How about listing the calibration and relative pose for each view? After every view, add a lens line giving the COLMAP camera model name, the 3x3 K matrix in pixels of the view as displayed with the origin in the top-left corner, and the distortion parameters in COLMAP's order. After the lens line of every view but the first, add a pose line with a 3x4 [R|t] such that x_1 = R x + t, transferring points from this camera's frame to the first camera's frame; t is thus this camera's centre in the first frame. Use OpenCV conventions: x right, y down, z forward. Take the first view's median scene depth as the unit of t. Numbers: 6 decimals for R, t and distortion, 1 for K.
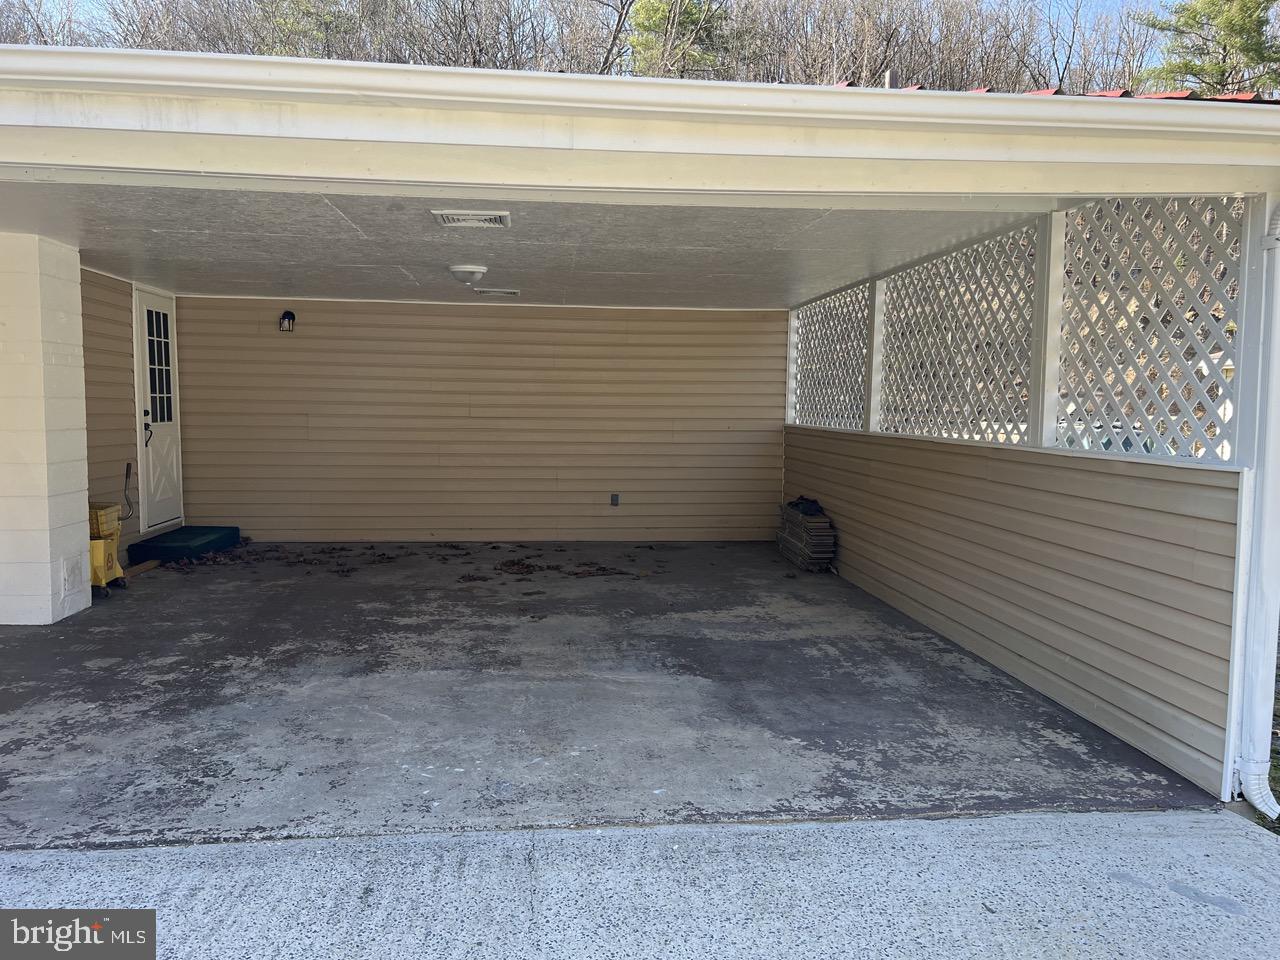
lens RADIAL K [[958.0, 0, 640.0], [0, 958.0, 480.0], [0, 0, 1]] dist [0.076962, -0.090218]
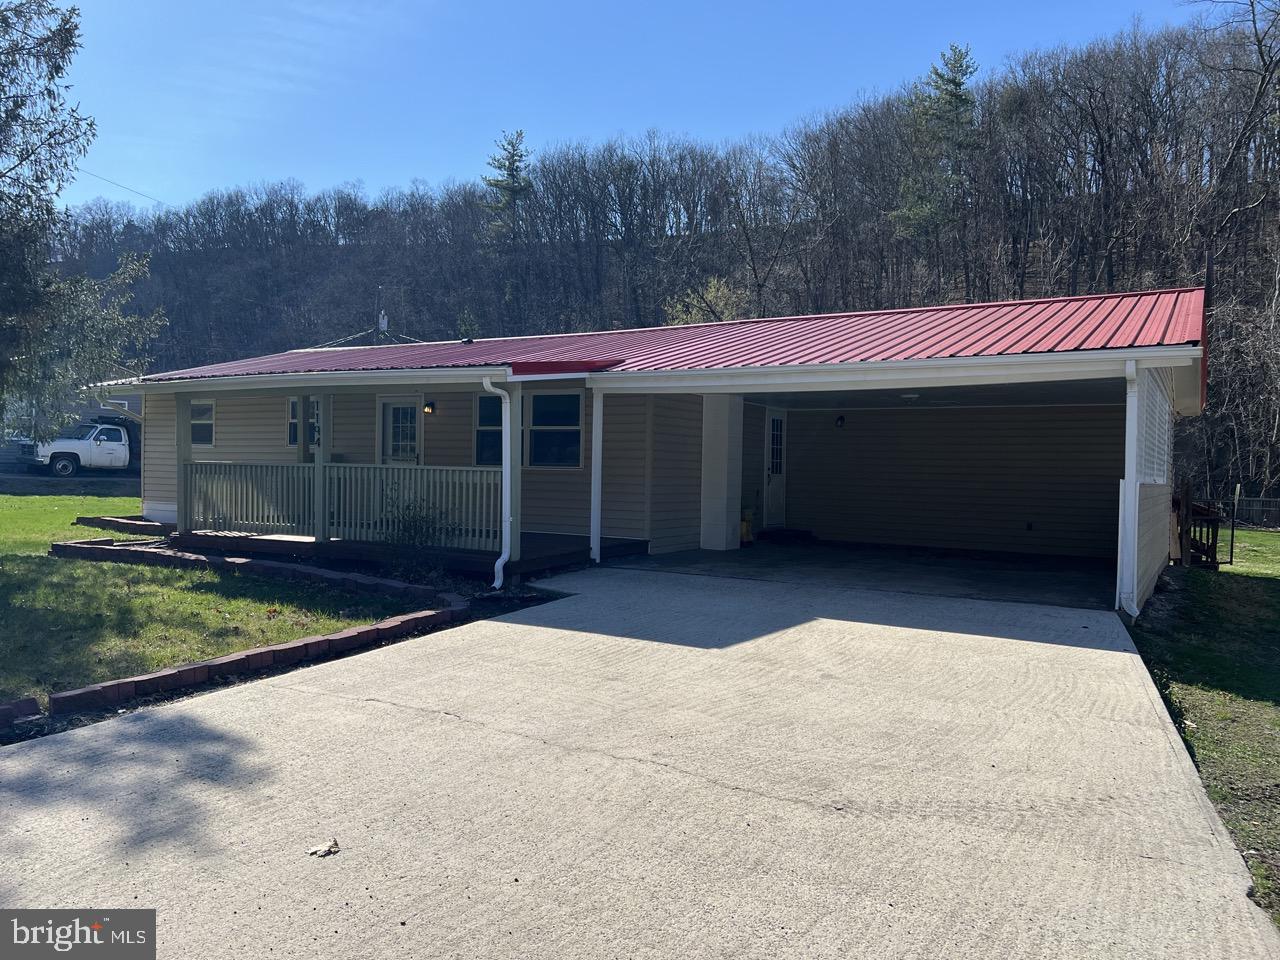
lens RADIAL K [[958.0, 0, 640.0], [0, 958.0, 480.0], [0, 0, 1]] dist [0.076962, -0.090218]
pose [[0.803732, 0.009289, -0.594919, 0.465525], [-0.056942, 0.996490, -0.061369, 0.091447], [0.592261, 0.083200, 0.801439, -0.761464]]
